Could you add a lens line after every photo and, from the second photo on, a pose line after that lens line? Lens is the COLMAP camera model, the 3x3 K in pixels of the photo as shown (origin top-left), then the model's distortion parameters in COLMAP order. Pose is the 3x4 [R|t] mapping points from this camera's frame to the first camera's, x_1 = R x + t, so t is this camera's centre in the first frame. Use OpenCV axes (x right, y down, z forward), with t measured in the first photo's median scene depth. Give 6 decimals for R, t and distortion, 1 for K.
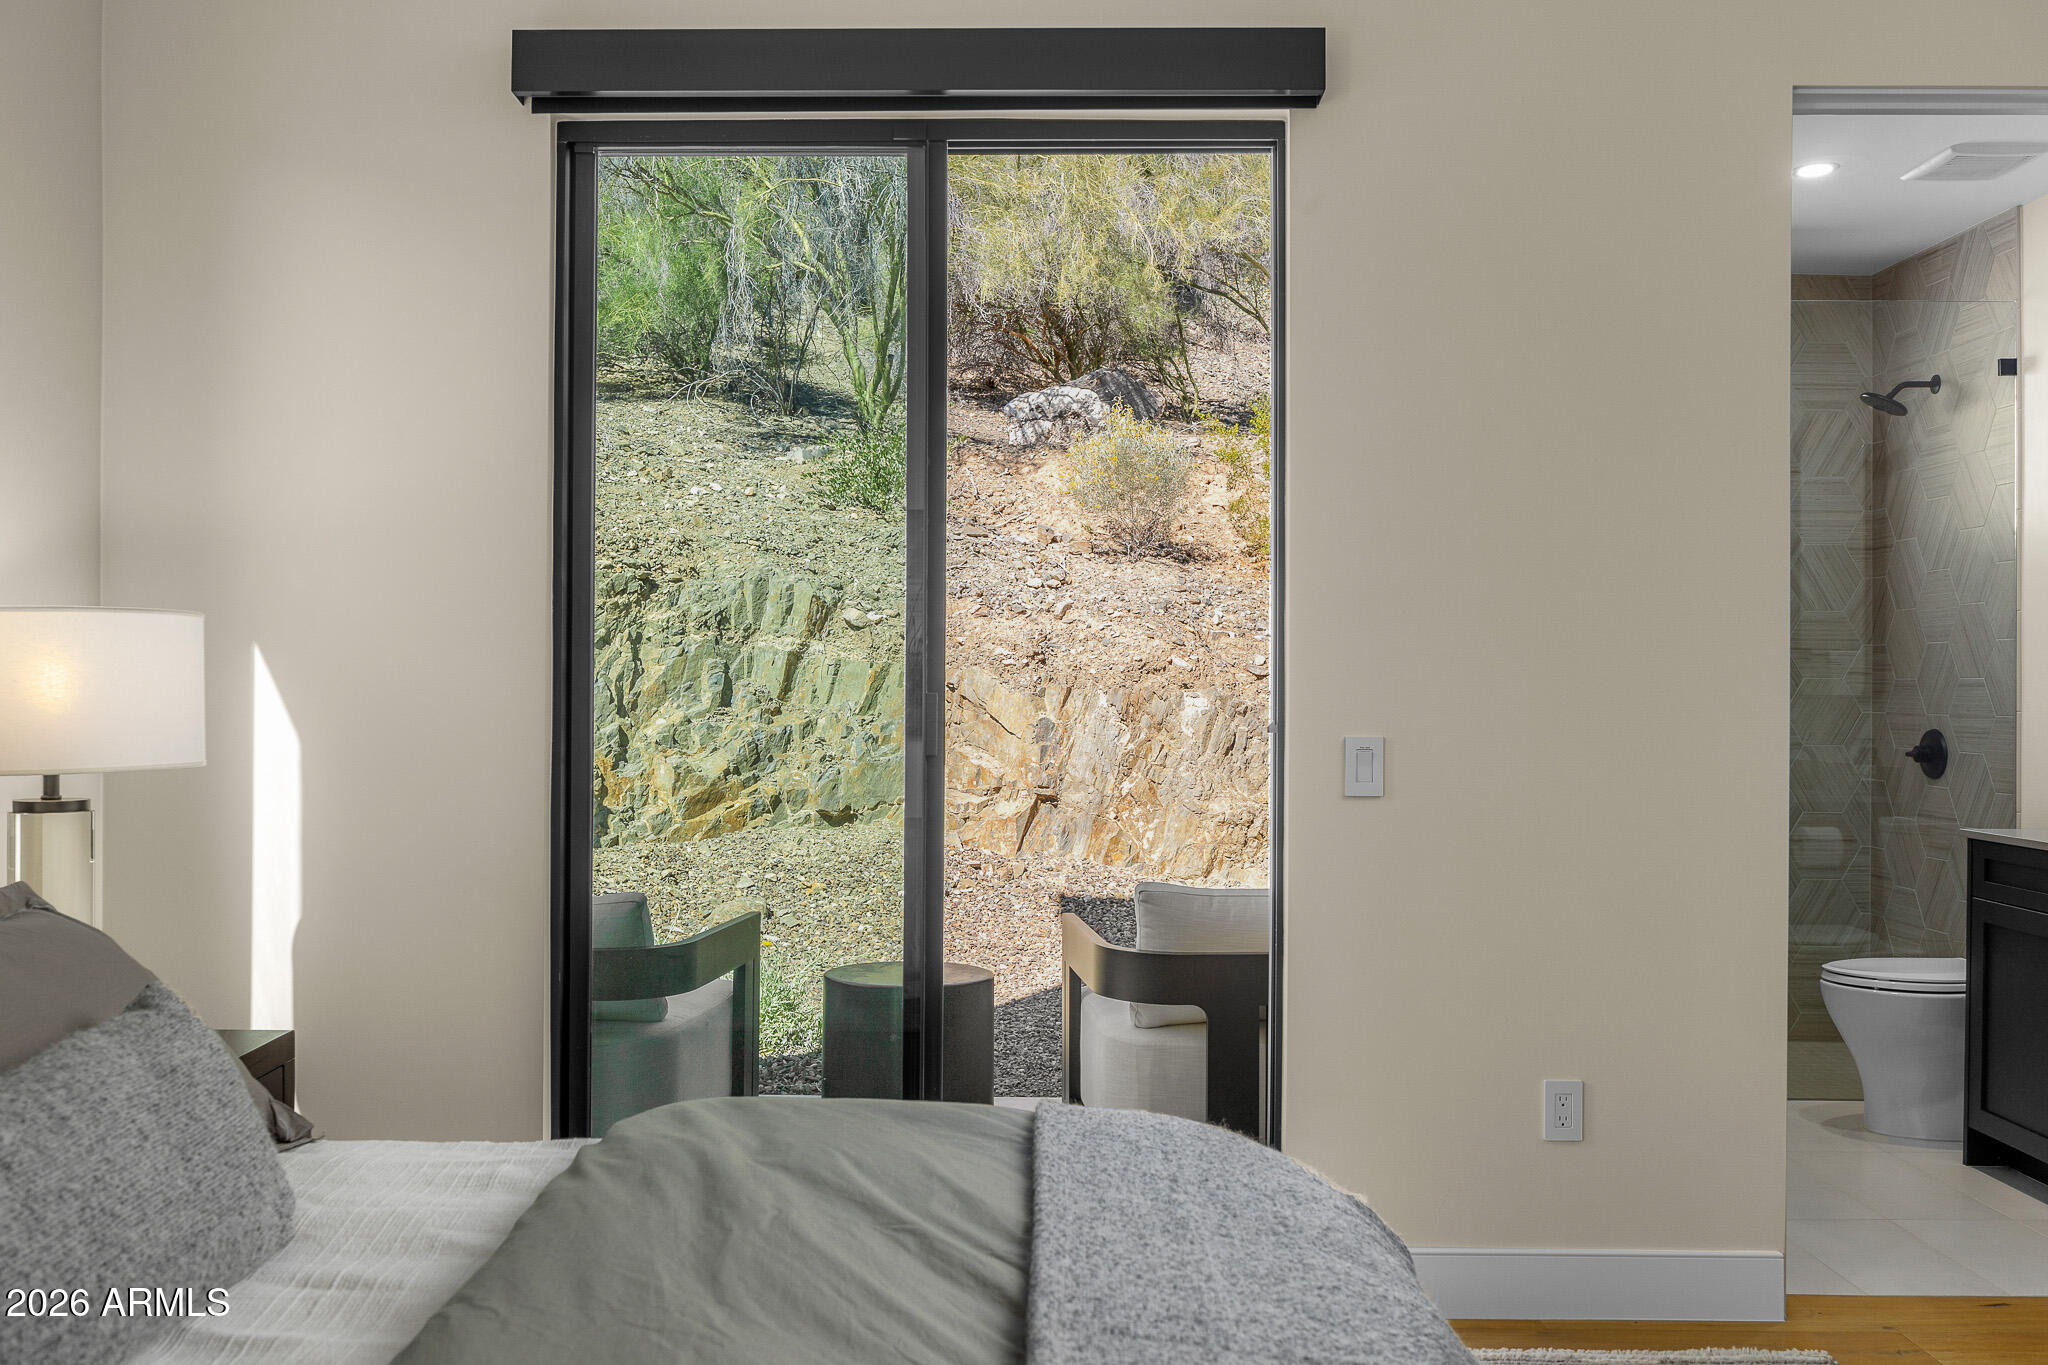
lens RADIAL K [[1724.4, 0, 1024.0], [0, 1724.4, 682.5], [0, 0, 1]] dist [-0.006478, 0.001652]
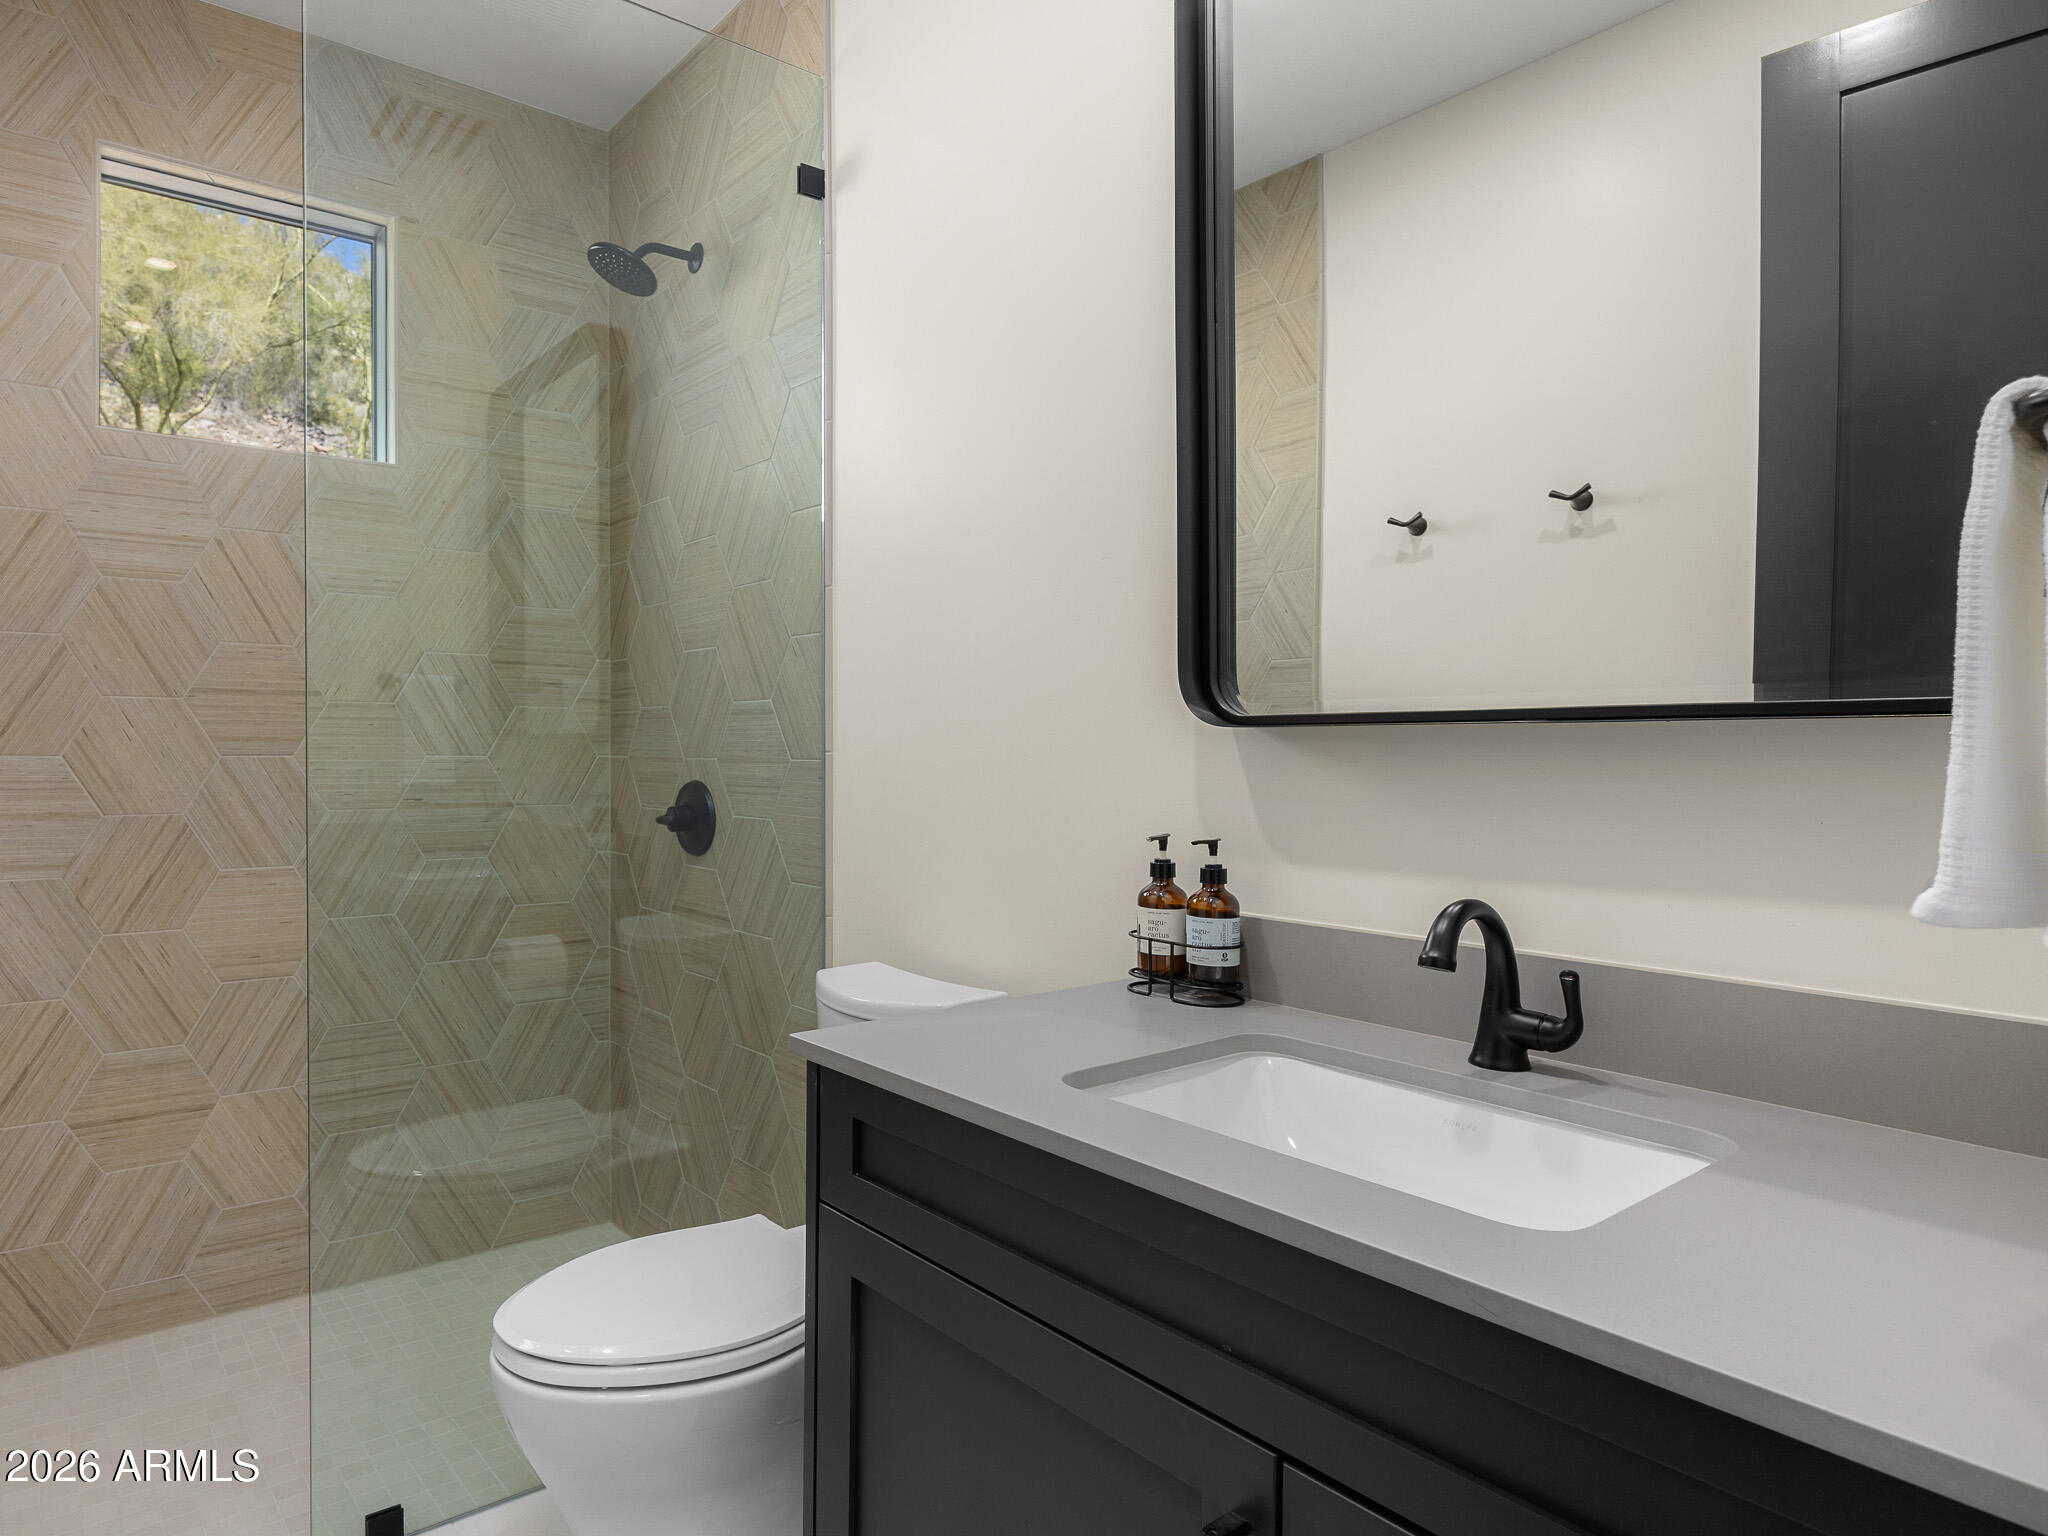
lens RADIAL K [[1343.0, 0, 1024.0], [0, 1343.0, 768.0], [0, 0, 1]] dist [-0.003673, -0.001304]
pose [[0.735112, -0.014363, 0.677794, 0.259433], [-0.000777, 0.999757, 0.022028, 0.010169], [-0.677945, -0.016720, 0.734922, 0.511197]]
